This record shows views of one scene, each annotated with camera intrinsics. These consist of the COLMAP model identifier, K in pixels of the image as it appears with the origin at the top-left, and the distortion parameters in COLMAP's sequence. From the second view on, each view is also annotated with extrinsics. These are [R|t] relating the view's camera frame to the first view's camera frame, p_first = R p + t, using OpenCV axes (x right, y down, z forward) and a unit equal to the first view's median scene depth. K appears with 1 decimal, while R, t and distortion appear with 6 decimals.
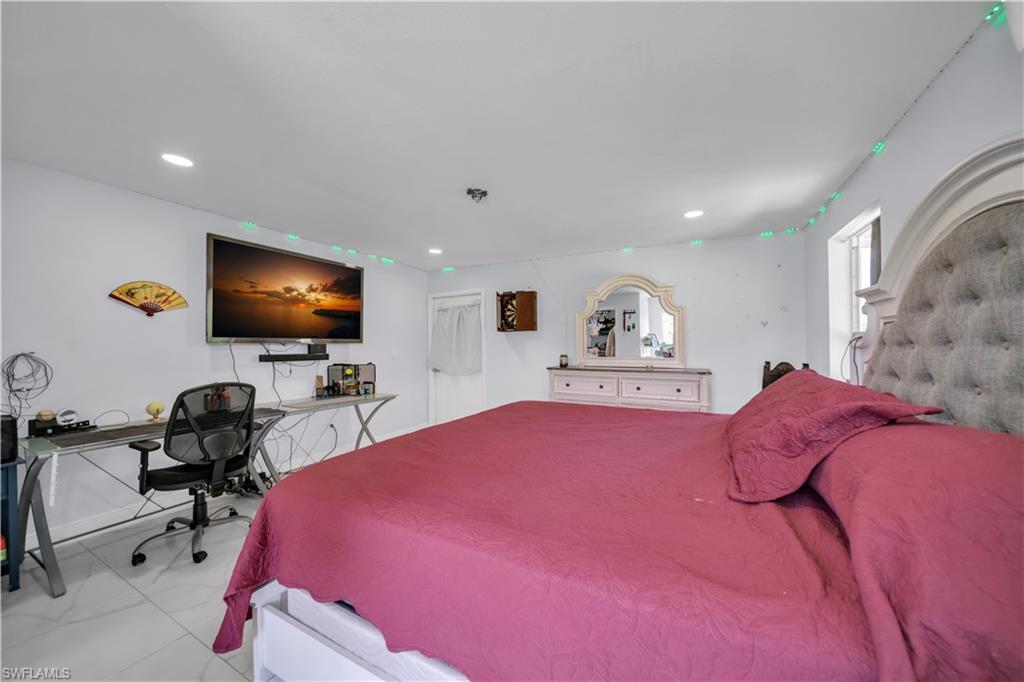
lens RADIAL K [[355.6, 0, 509.9], [0, 355.6, 343.8], [0, 0, 1]] dist [-0.000575, 0.000013]
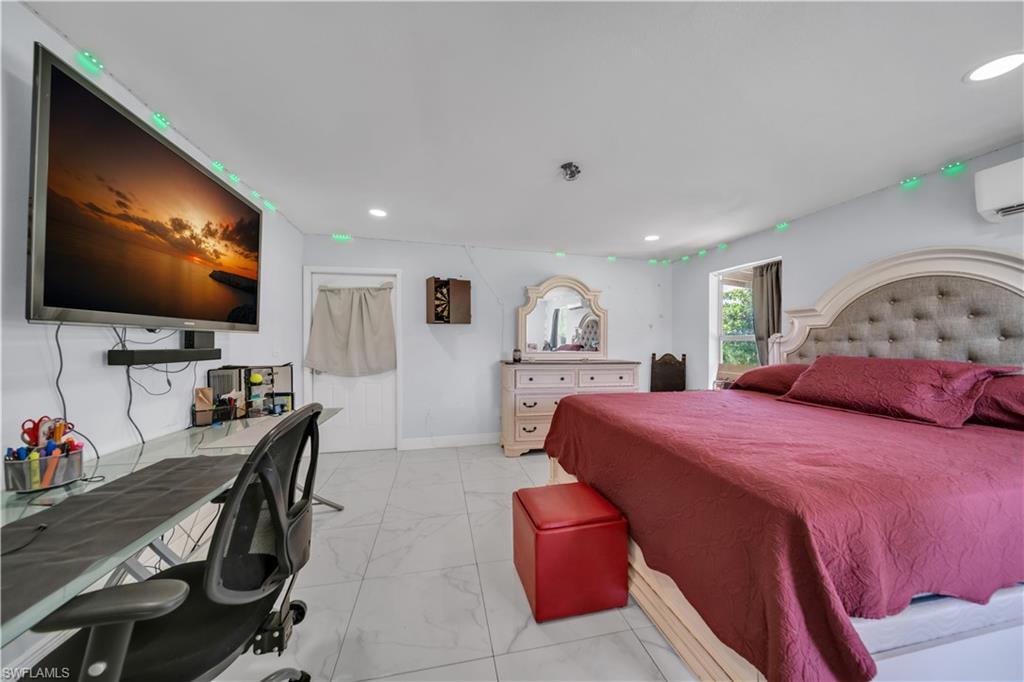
lens RADIAL K [[355.6, 0, 509.9], [0, 355.6, 343.8], [0, 0, 1]] dist [-0.000575, 0.000013]
pose [[0.767217, 0.006931, 0.641350, -0.546693], [-0.013932, 0.999886, 0.005859, 0.010653], [-0.641236, -0.013431, 0.767226, 0.273305]]
